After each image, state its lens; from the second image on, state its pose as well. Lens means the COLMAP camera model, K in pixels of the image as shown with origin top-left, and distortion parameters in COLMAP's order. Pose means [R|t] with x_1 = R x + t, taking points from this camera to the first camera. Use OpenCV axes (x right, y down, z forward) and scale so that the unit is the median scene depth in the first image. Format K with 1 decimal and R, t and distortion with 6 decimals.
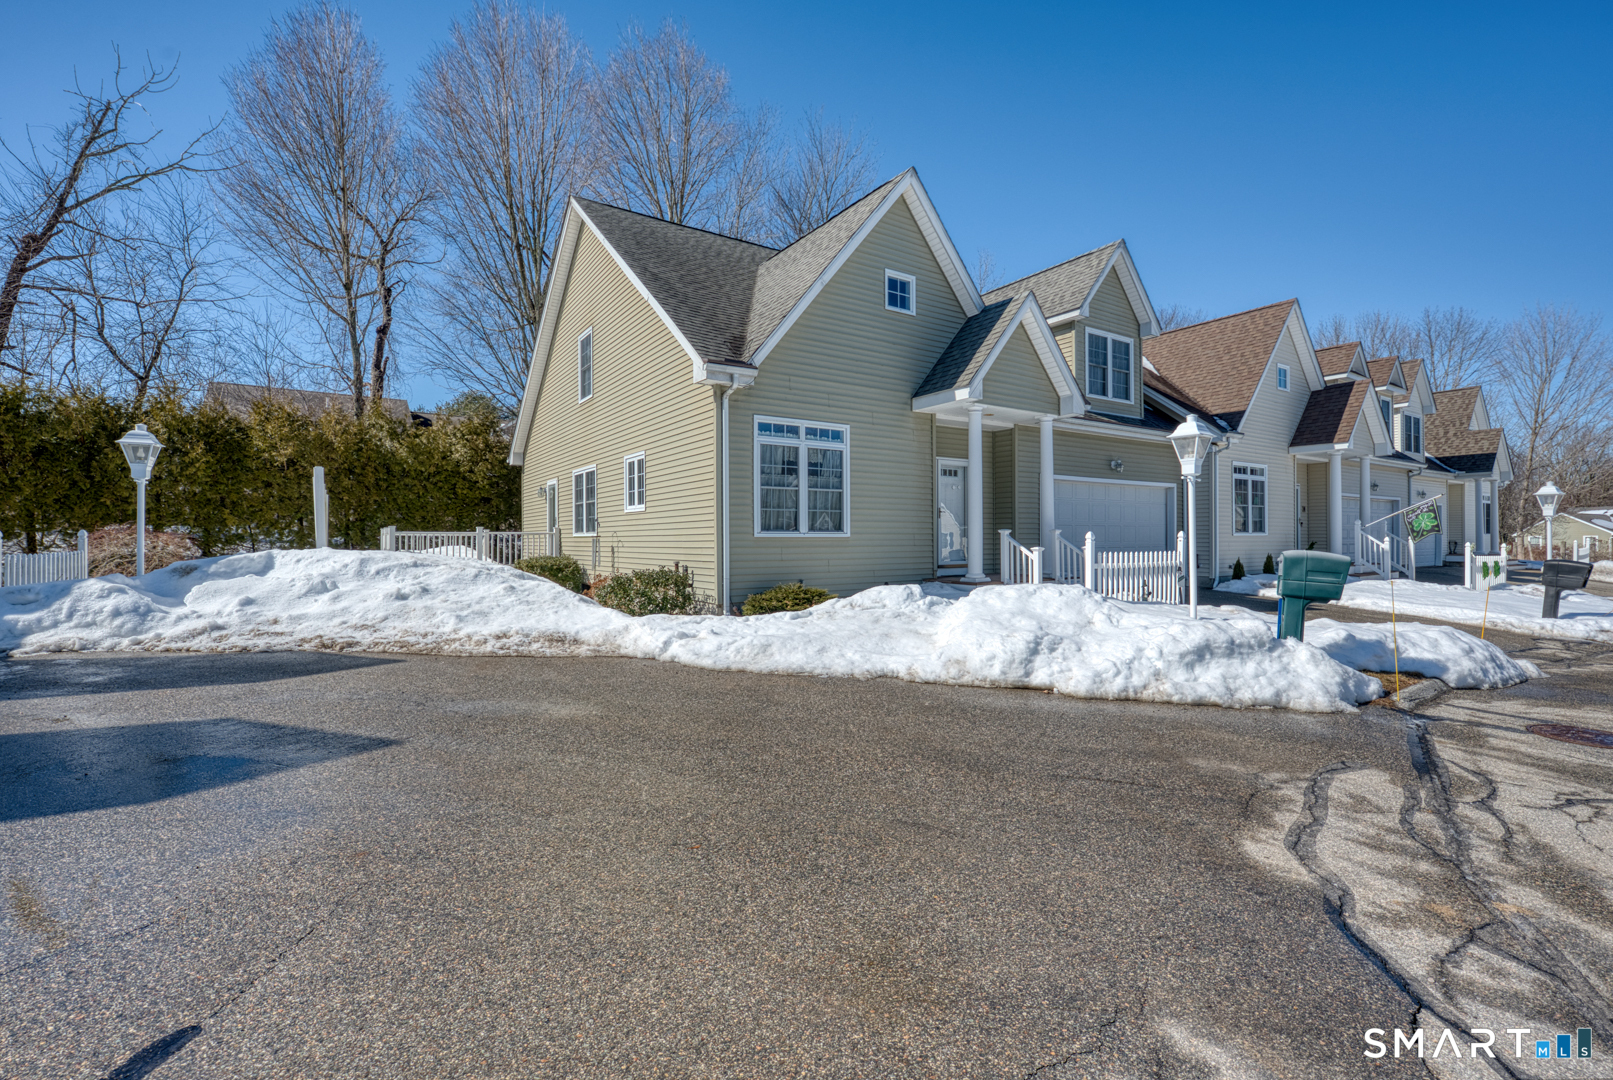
lens RADIAL K [[716.6, 0, 803.6], [0, 716.6, 530.3], [0, 0, 1]] dist [0.047046, -0.007862]
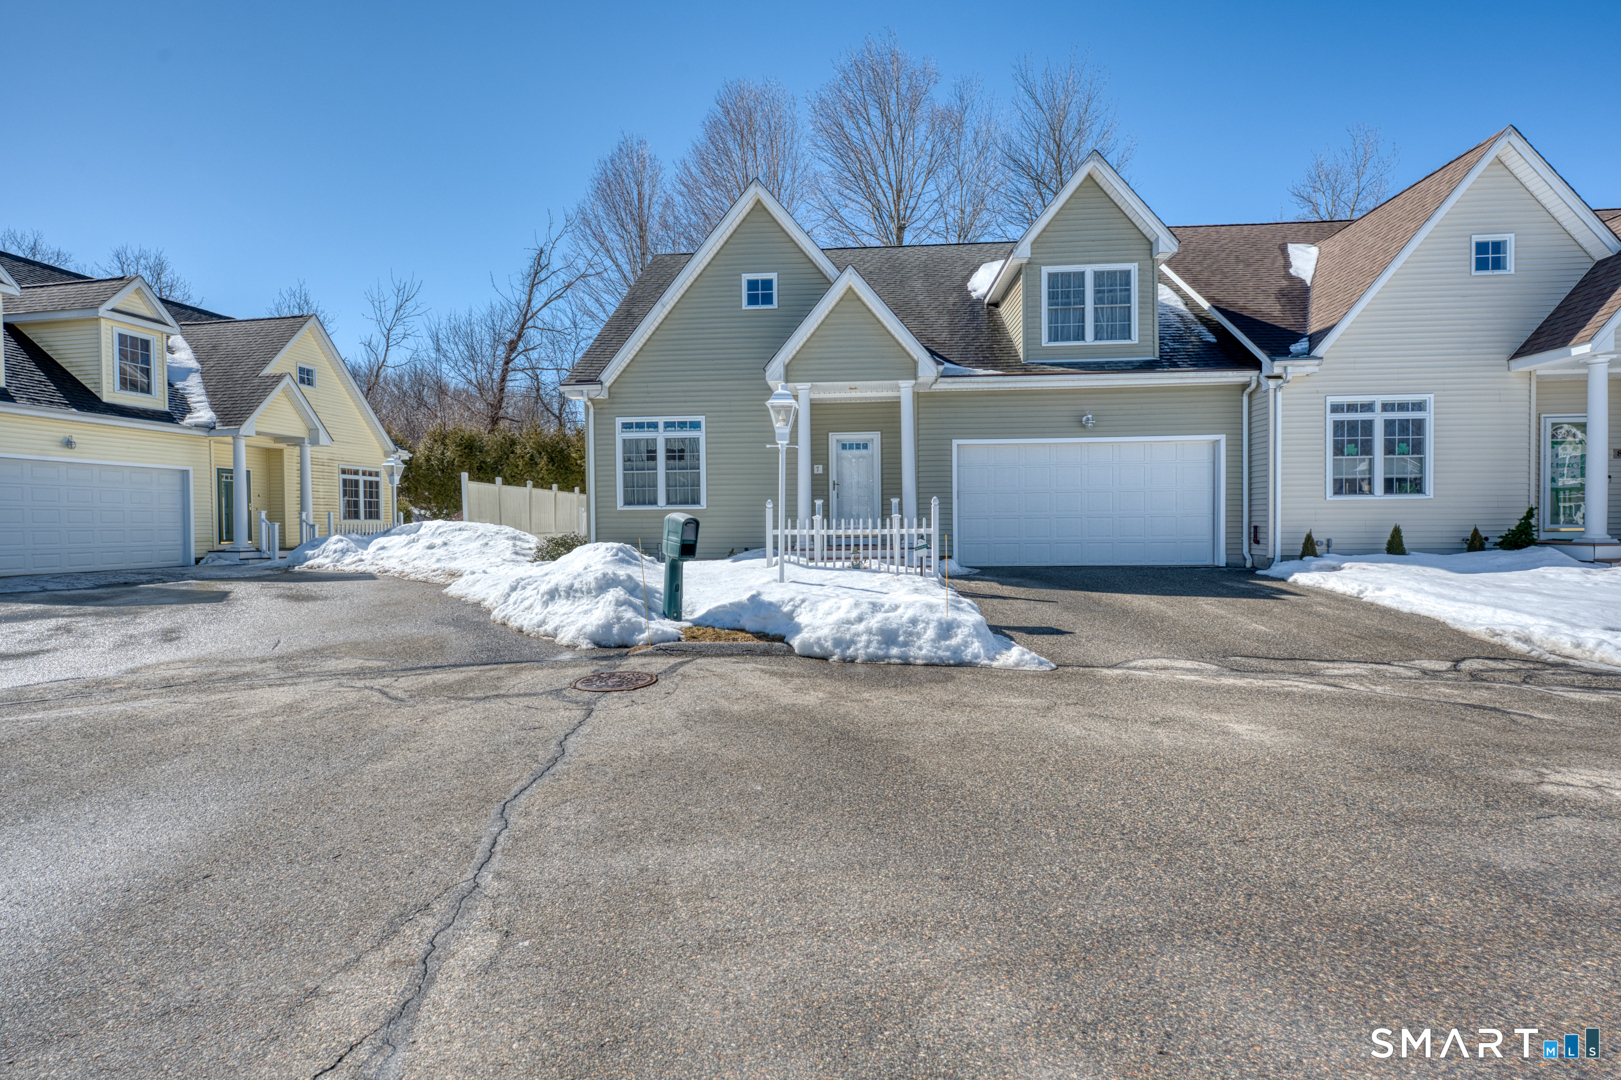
lens RADIAL K [[720.2, 0, 807.6], [0, 720.2, 530.2], [0, 0, 1]] dist [0.047046, -0.007862]
pose [[0.789913, 0.003216, -0.613210, 0.944011], [0.016312, 0.999522, 0.026255, 0.015868], [0.613002, -0.030742, 0.789483, 0.149680]]
